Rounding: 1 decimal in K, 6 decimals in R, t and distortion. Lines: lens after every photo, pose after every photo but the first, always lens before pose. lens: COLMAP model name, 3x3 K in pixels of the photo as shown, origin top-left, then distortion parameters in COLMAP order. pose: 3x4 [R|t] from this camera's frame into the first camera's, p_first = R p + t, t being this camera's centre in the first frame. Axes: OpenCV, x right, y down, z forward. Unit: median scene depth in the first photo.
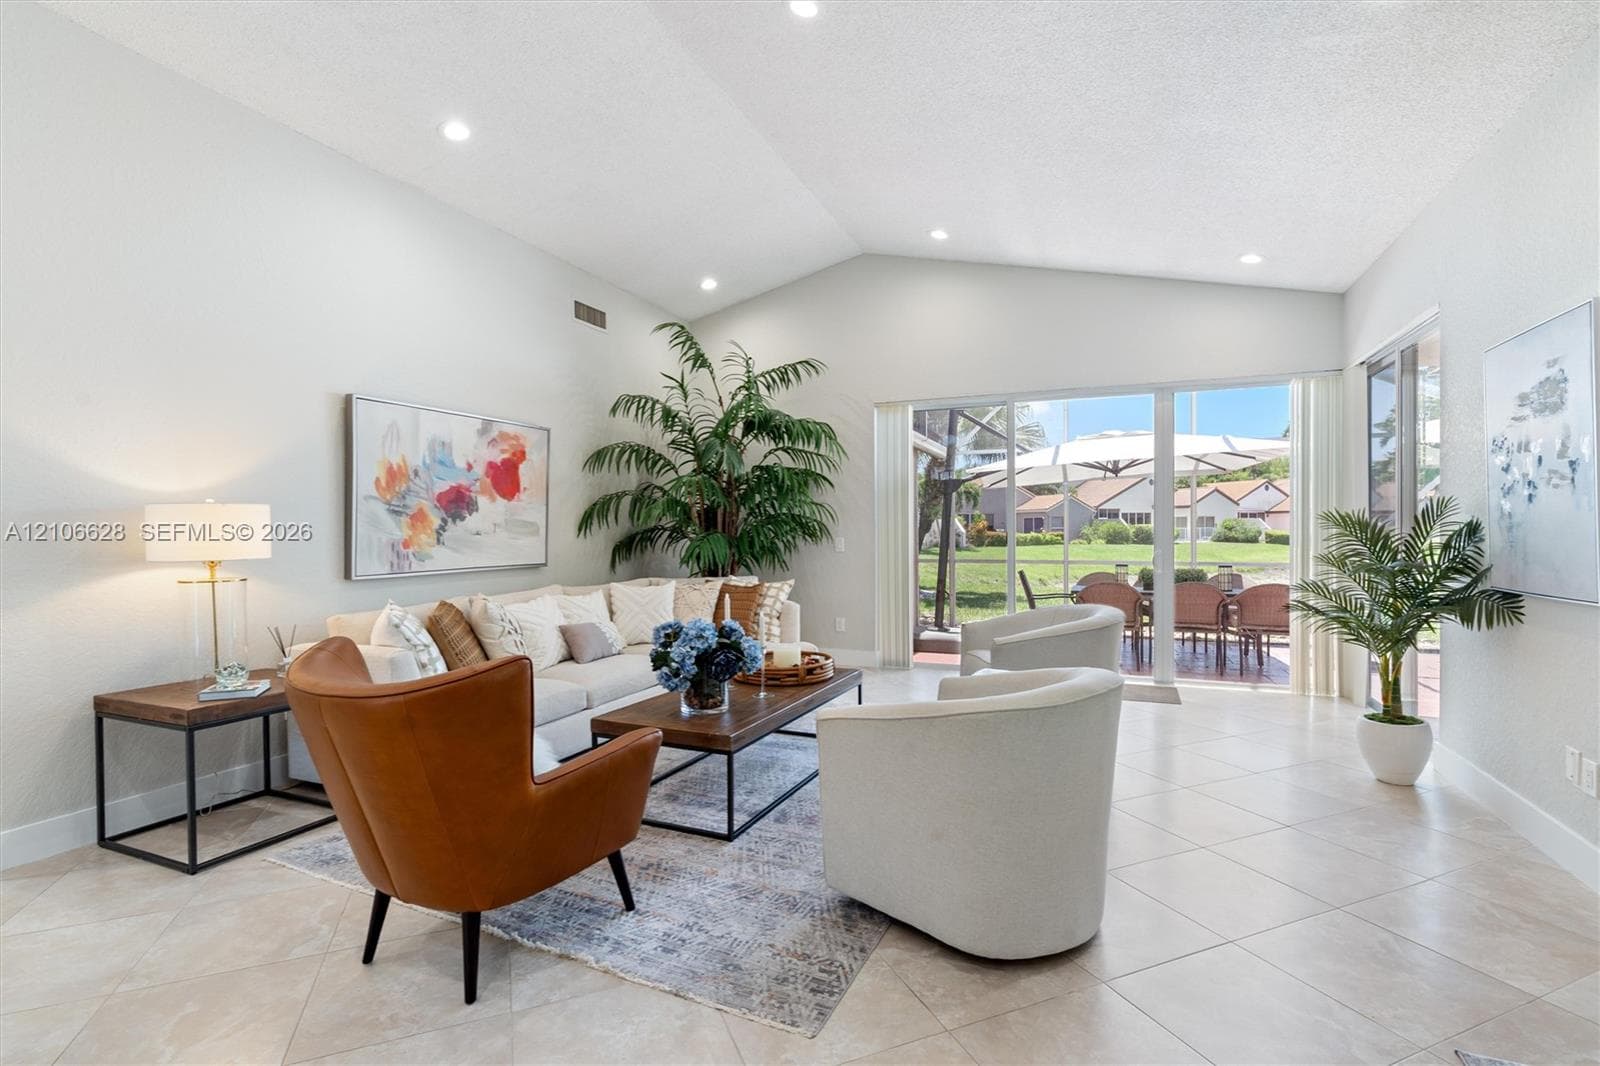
lens RADIAL K [[730.0, 0, 787.9], [0, 730.0, 542.9], [0, 0, 1]] dist [-0.000831, 0.001093]
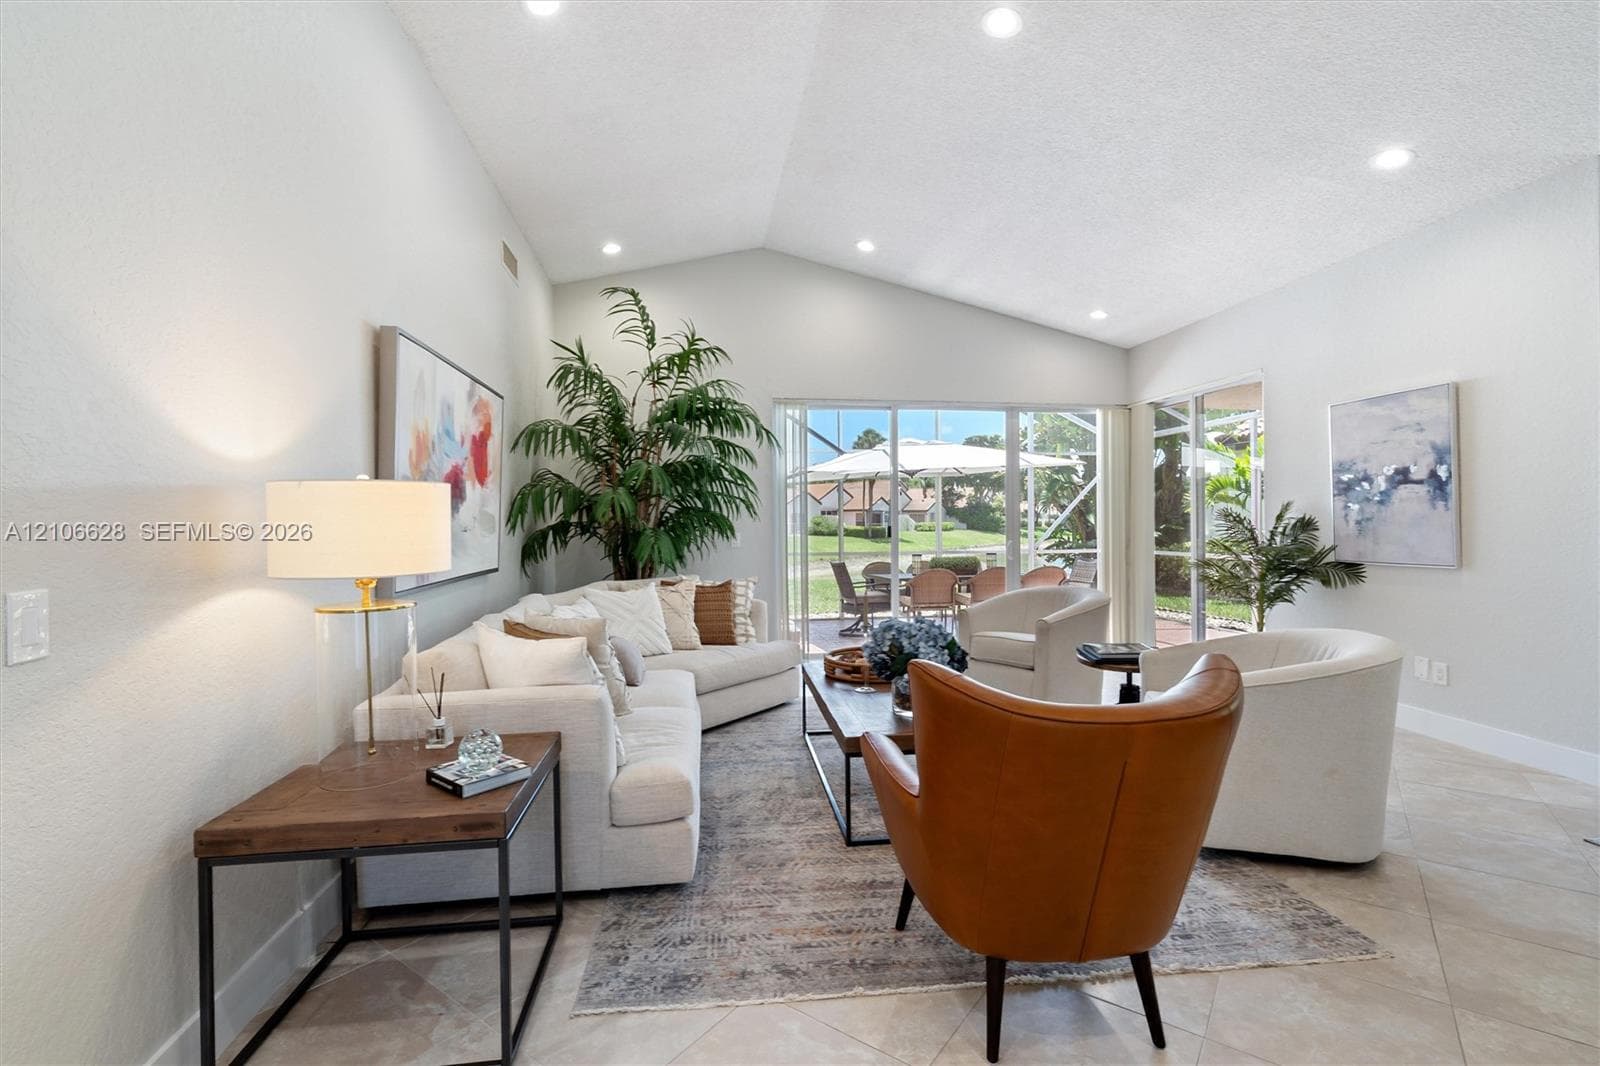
lens RADIAL K [[730.0, 0, 793.0], [0, 730.0, 523.7], [0, 0, 1]] dist [-0.000831, 0.001093]
pose [[0.853099, -0.001053, 0.521748, -0.463377], [0.011916, 0.999776, -0.017465, -0.001509], [-0.521613, 0.021116, 0.852921, 0.162692]]
